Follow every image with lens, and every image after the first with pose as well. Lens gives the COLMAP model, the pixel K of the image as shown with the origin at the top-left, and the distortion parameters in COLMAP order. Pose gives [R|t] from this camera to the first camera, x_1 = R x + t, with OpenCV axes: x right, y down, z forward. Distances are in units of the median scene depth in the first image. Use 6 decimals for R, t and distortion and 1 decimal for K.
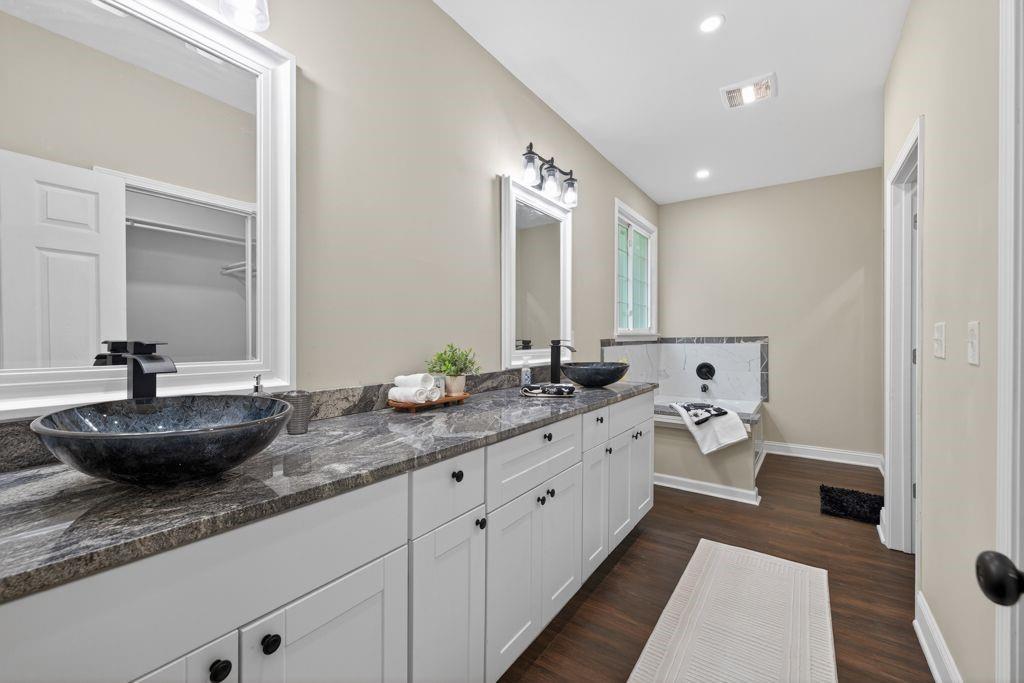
lens RADIAL K [[429.6, 0, 506.8], [0, 429.6, 337.3], [0, 0, 1]] dist [0.001784, -0.001231]
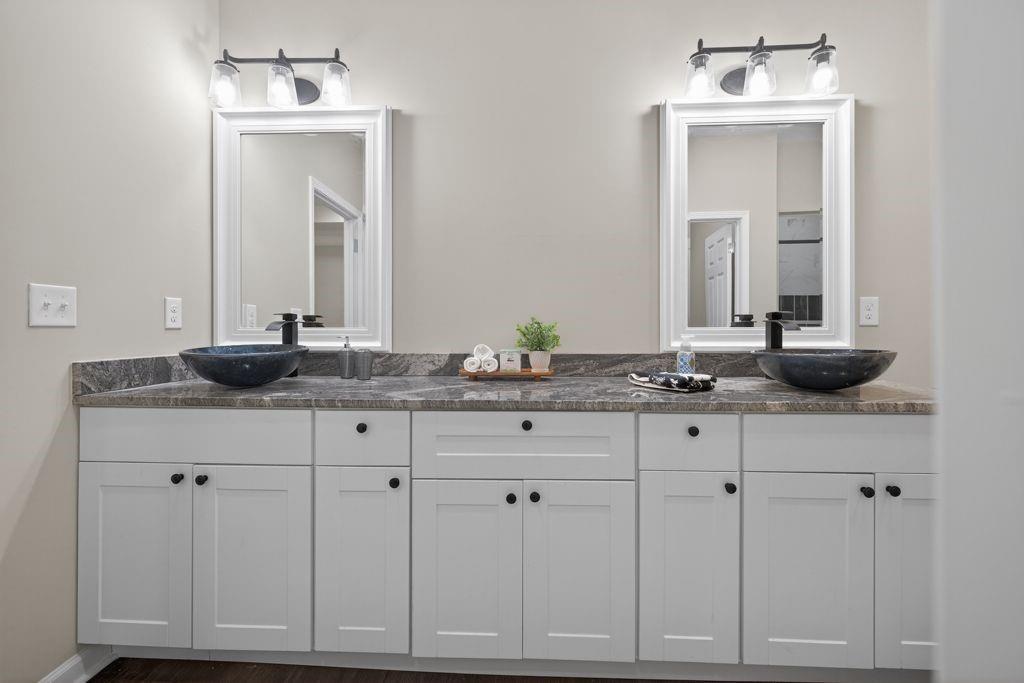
lens RADIAL K [[429.6, 0, 504.3], [0, 429.6, 327.0], [0, 0, 1]] dist [0.001784, -0.001231]
pose [[0.536985, -0.002698, -0.843588, 0.714272], [0.003480, 0.999993, -0.000983, 0.042553], [0.843585, -0.002408, 0.536991, 0.489435]]
